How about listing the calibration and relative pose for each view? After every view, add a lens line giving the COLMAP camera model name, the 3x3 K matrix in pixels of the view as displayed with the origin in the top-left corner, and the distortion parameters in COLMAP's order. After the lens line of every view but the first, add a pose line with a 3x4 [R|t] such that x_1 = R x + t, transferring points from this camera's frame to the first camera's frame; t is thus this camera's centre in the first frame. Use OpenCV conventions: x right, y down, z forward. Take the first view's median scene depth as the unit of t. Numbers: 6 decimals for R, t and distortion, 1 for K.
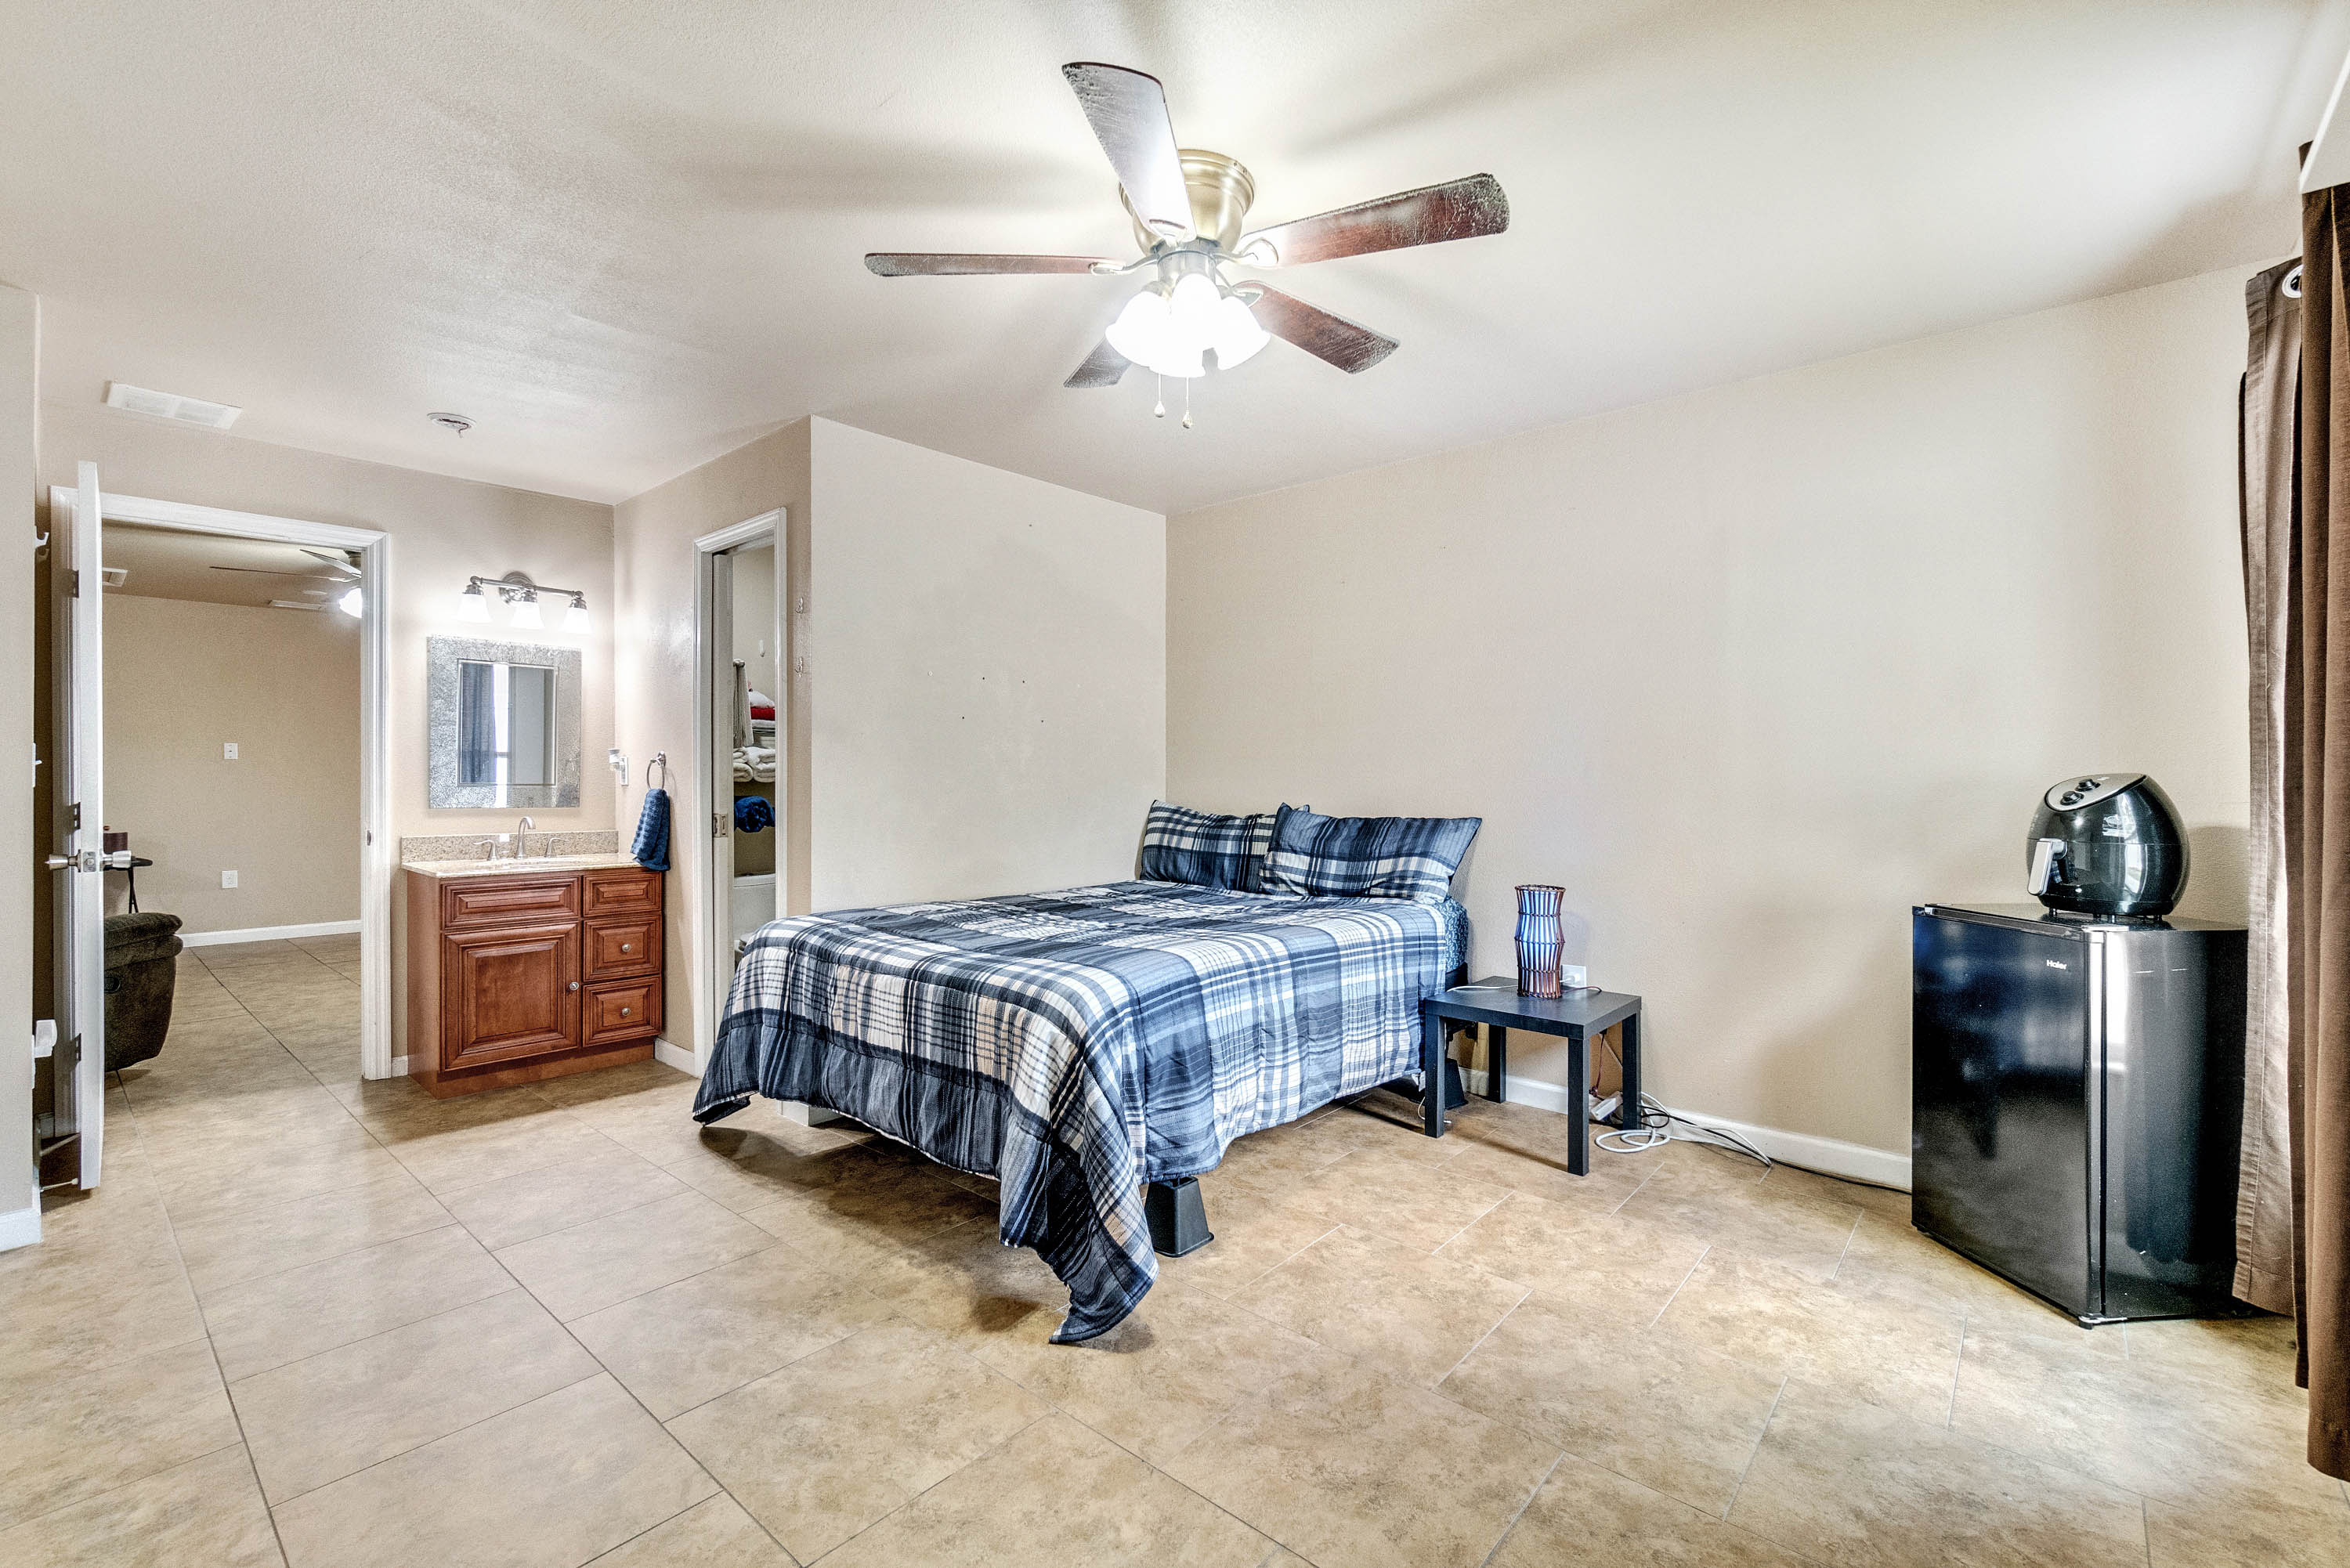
lens RADIAL K [[1017.0, 0, 1188.0], [0, 1017.0, 776.7], [0, 0, 1]] dist [-0.006496, 0.000013]
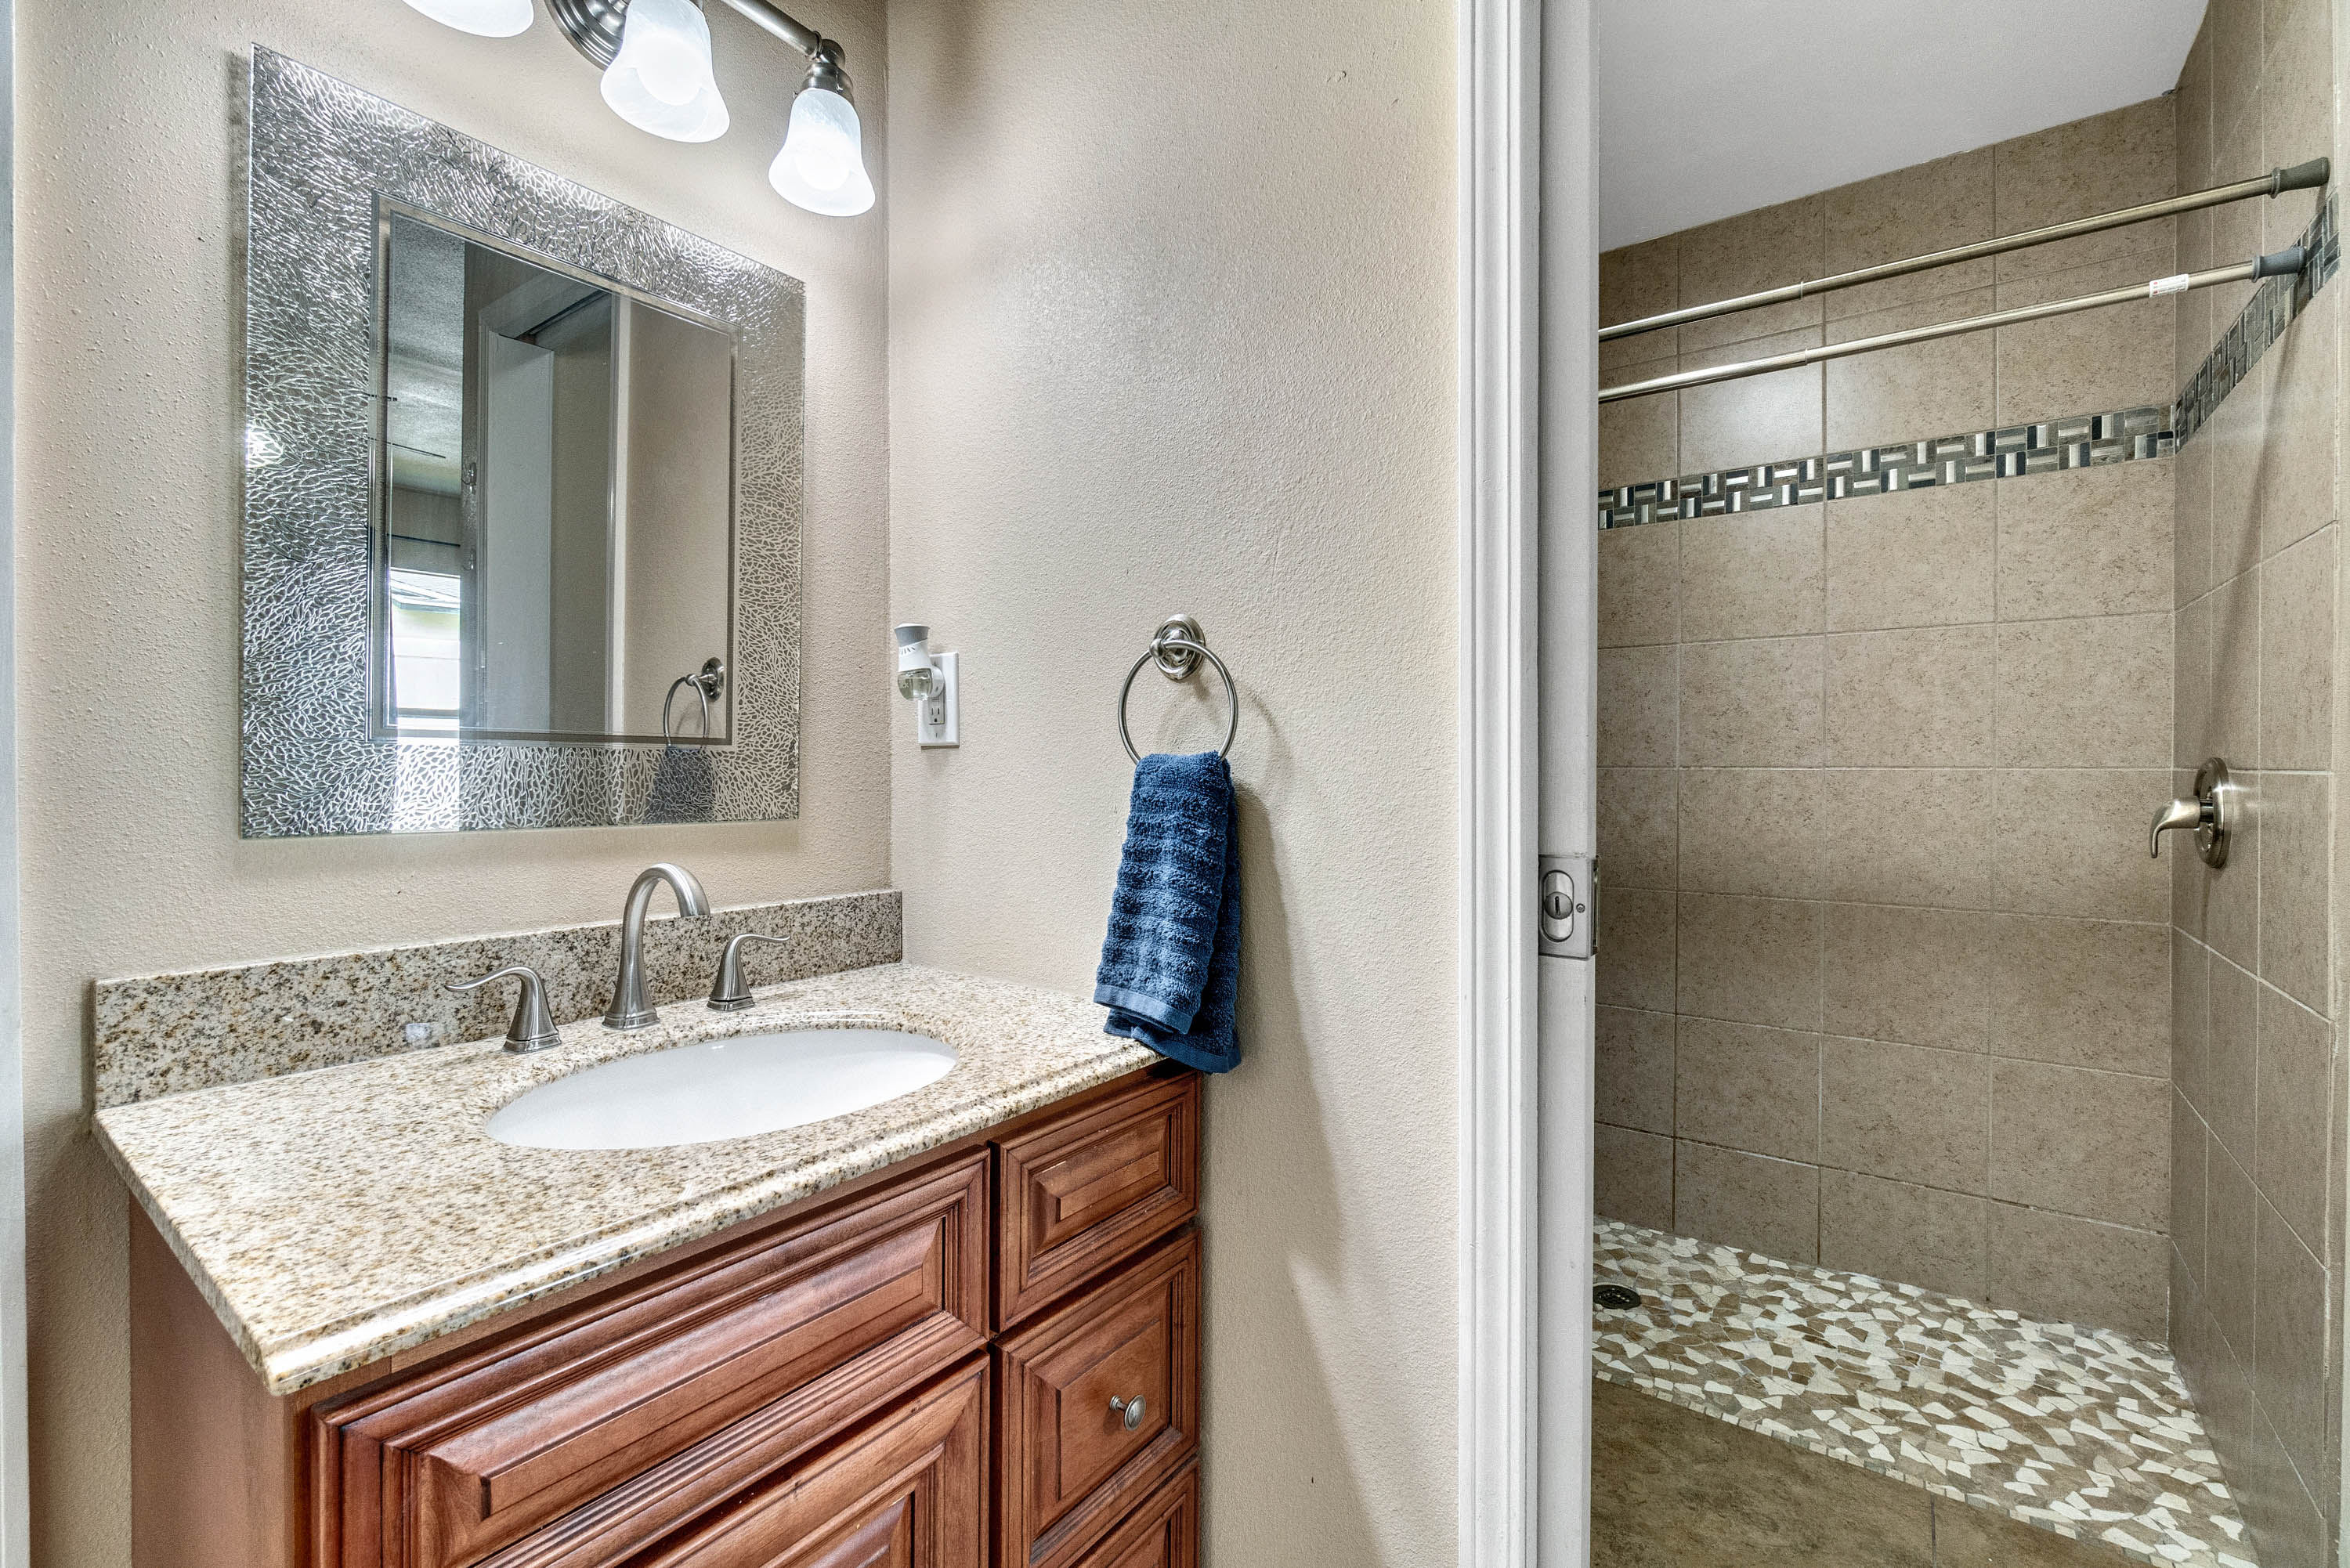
lens RADIAL K [[1017.0, 0, 1168.7], [0, 1017.0, 777.2], [0, 0, 1]] dist [-0.006496, 0.000013]
pose [[0.997015, 0.004696, 0.077059, -0.349358], [-0.005249, 0.999962, 0.006977, 0.010391], [-0.077023, -0.007361, 0.997002, 0.473178]]
